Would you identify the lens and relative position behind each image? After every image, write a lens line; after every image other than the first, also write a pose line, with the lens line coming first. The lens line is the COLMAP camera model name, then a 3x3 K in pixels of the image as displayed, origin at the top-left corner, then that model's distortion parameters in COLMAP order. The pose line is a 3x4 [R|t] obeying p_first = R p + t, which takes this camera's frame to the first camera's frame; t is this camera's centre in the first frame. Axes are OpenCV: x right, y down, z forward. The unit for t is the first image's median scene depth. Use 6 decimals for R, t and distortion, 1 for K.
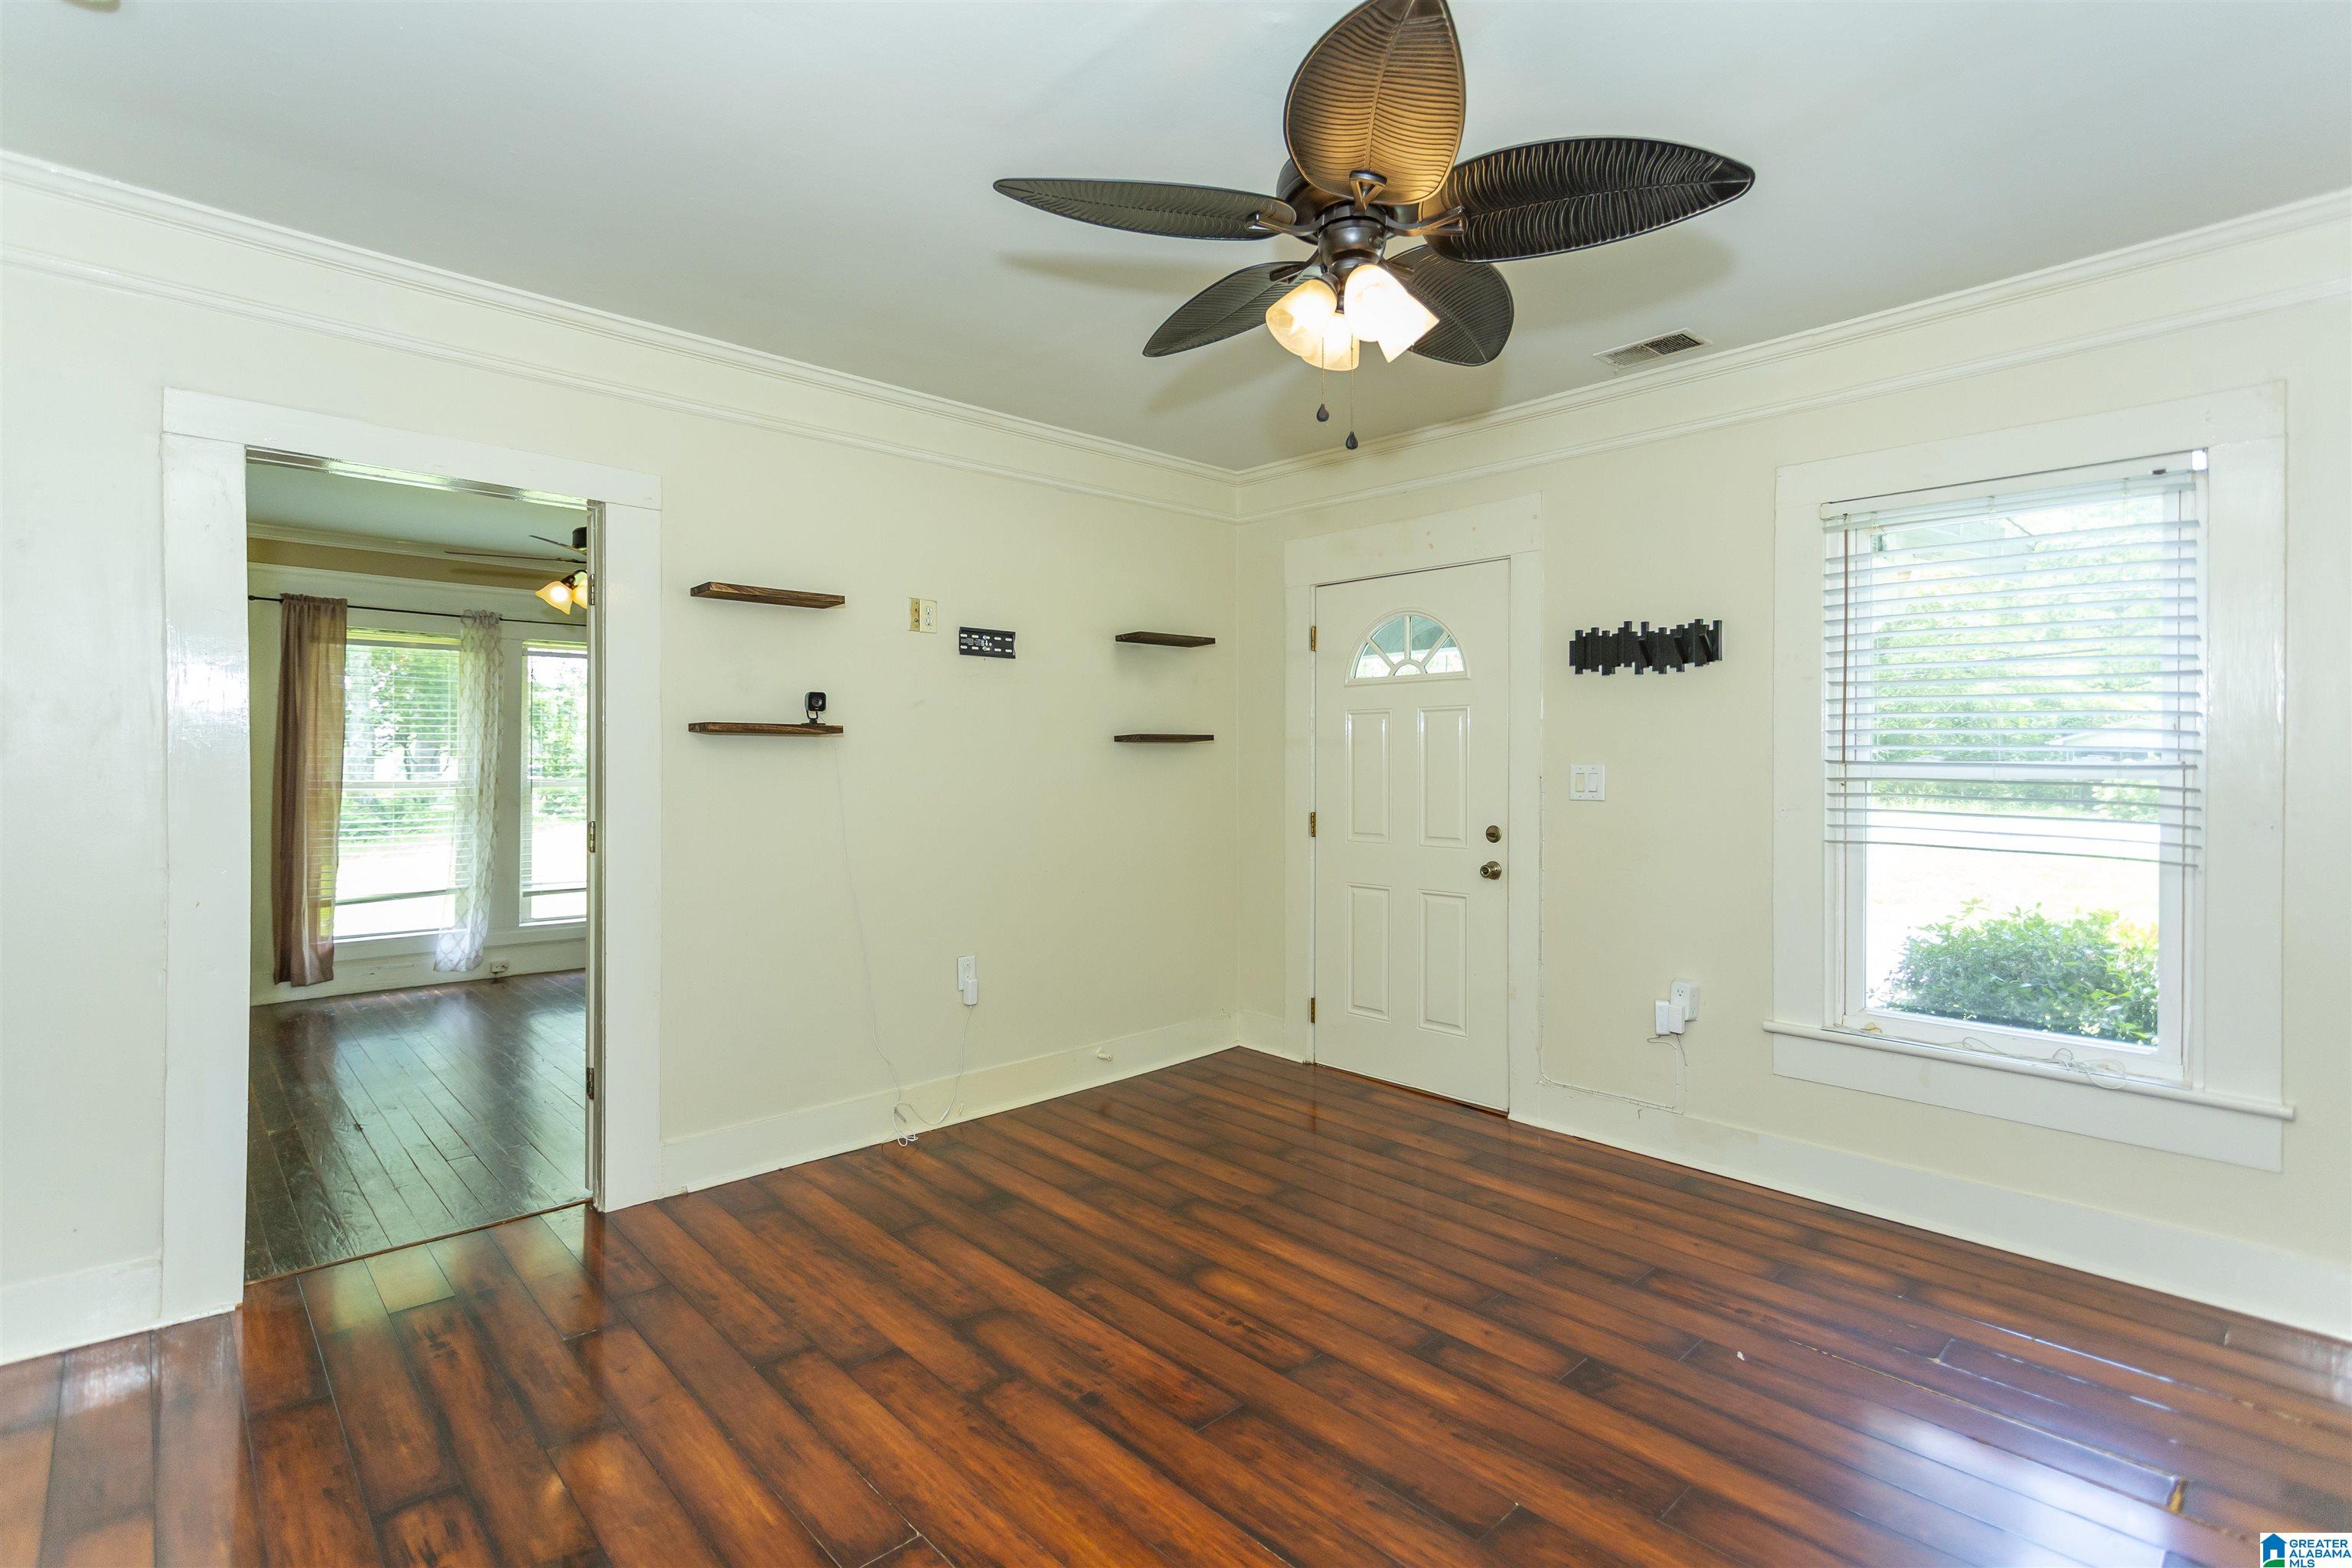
lens RADIAL K [[1120.9, 0, 1167.2], [0, 1120.9, 769.2], [0, 0, 1]] dist [0.007583, -0.000202]
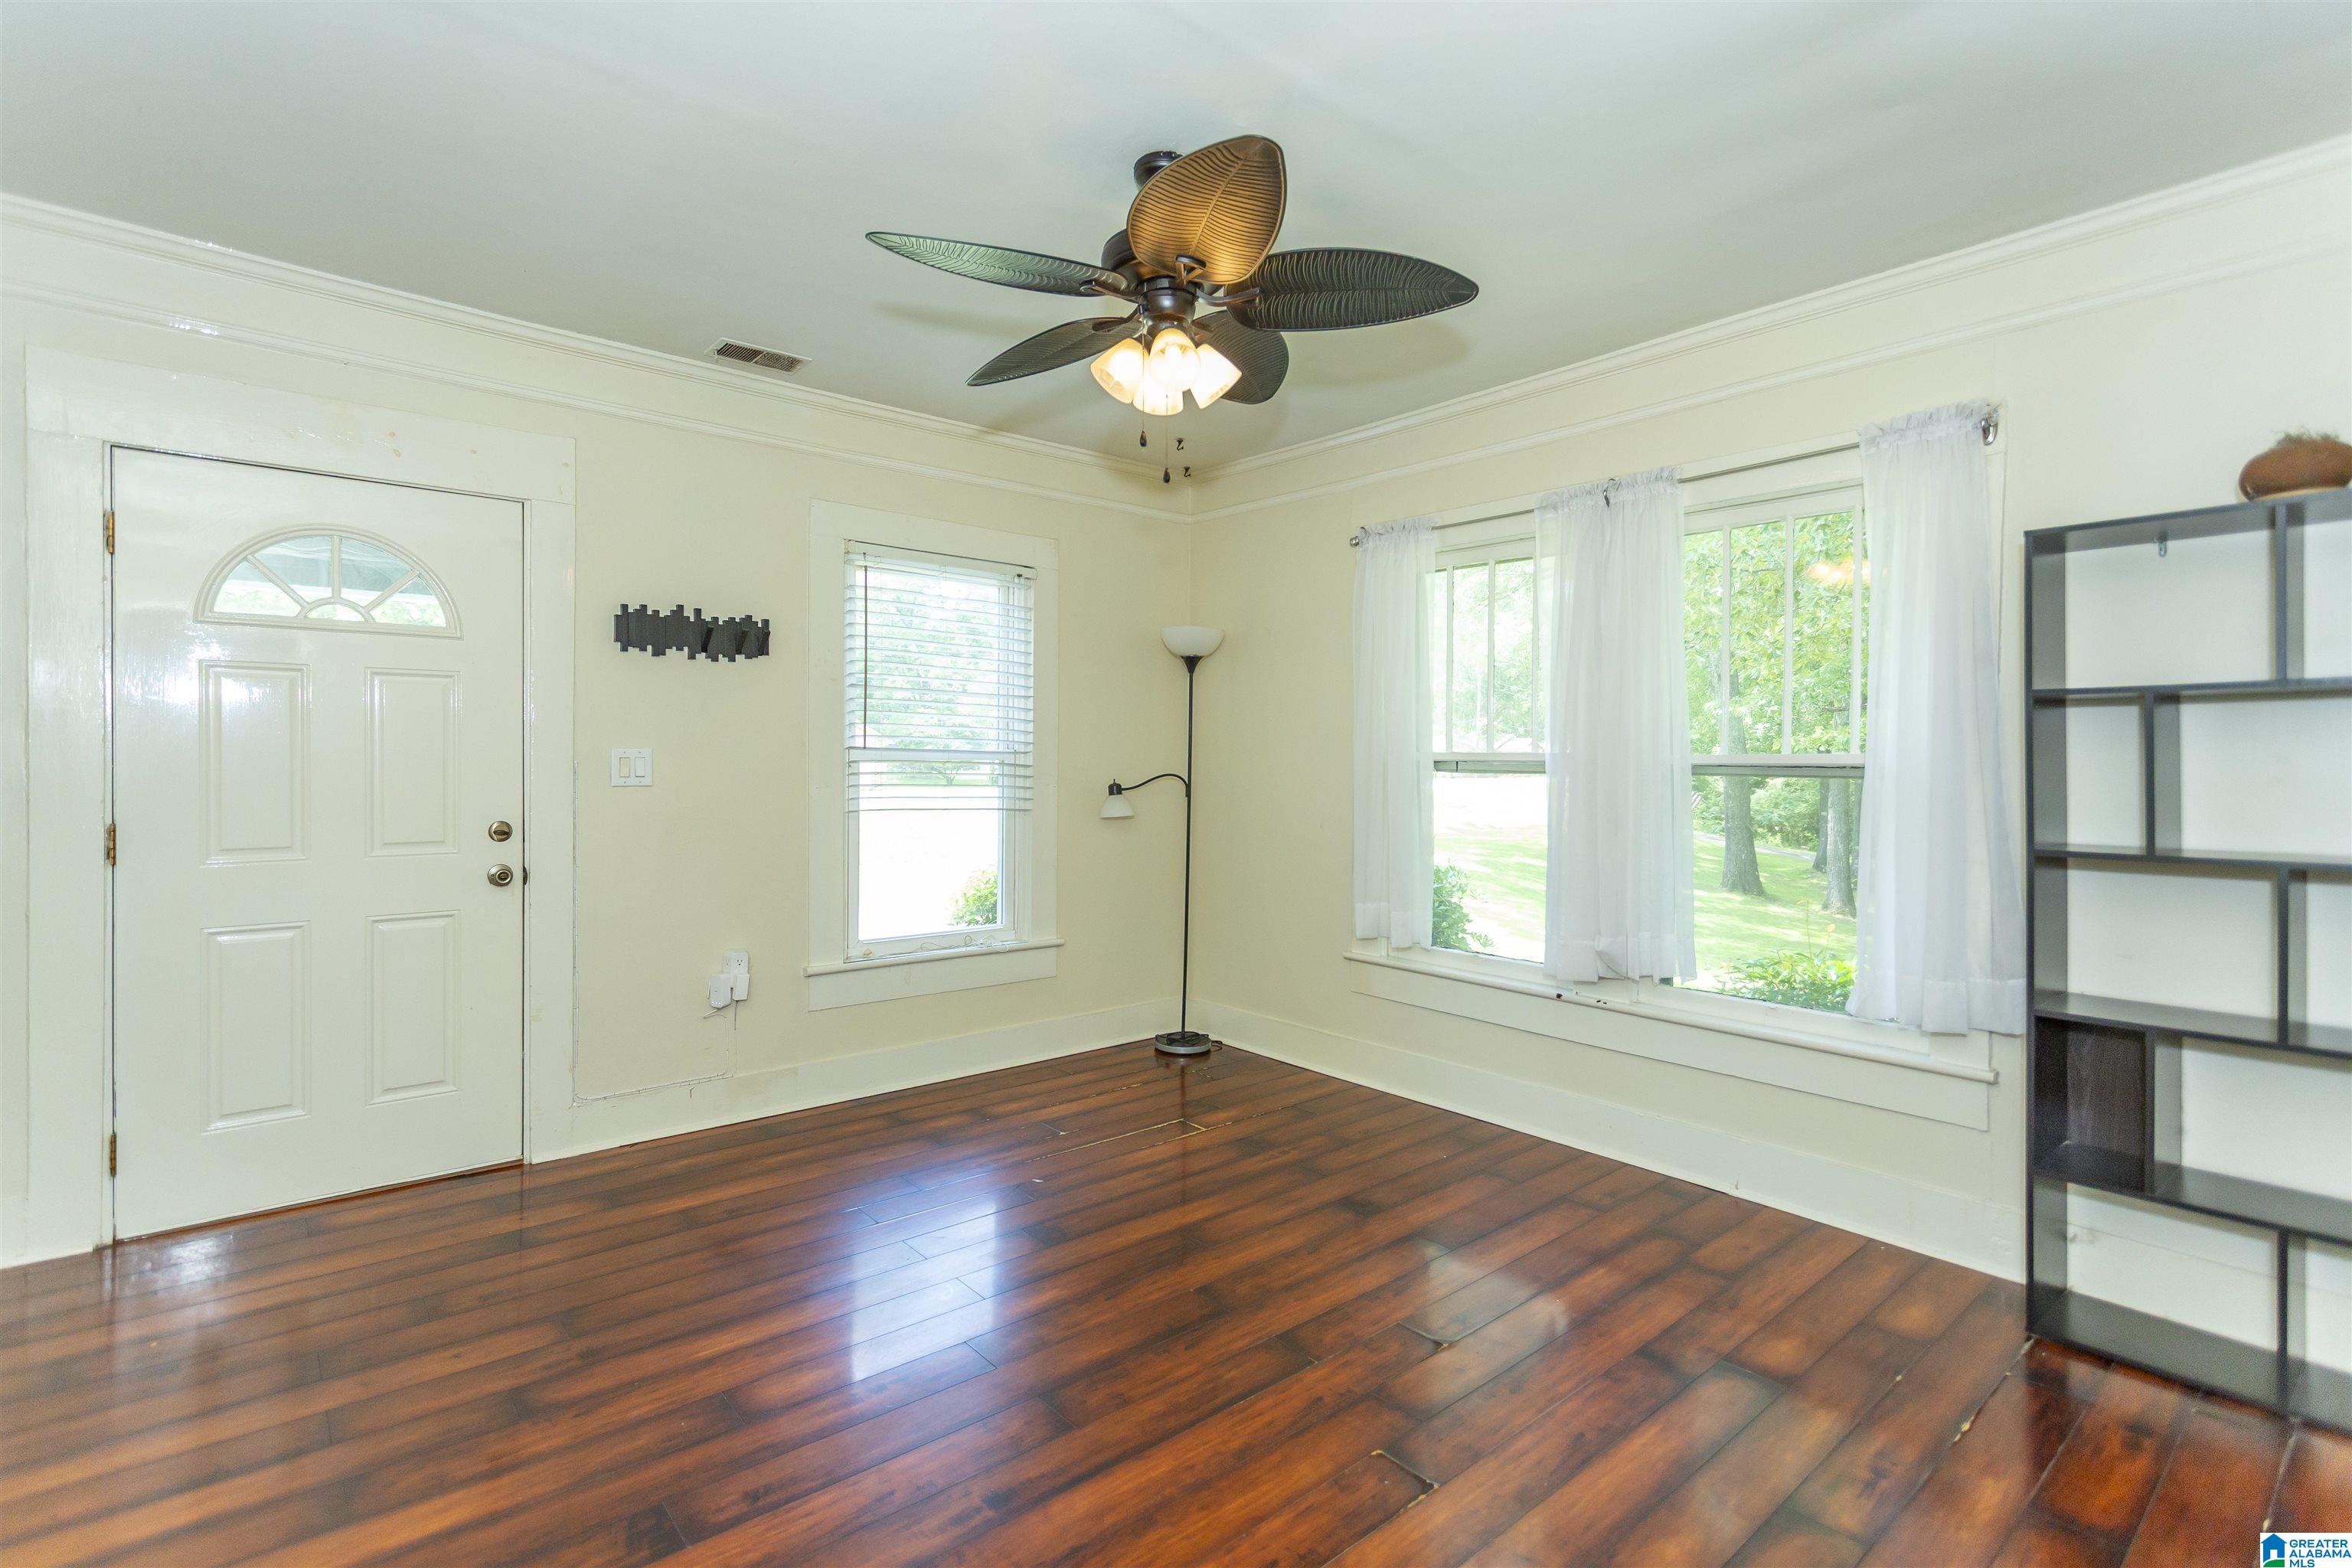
lens RADIAL K [[1120.9, 0, 1155.3], [0, 1120.9, 774.5], [0, 0, 1]] dist [0.007583, -0.000202]
pose [[0.043677, -0.018318, 0.998878, -0.583247], [-0.002051, 0.999828, 0.018425, -0.000543], [-0.999044, -0.002853, 0.043632, 0.549772]]
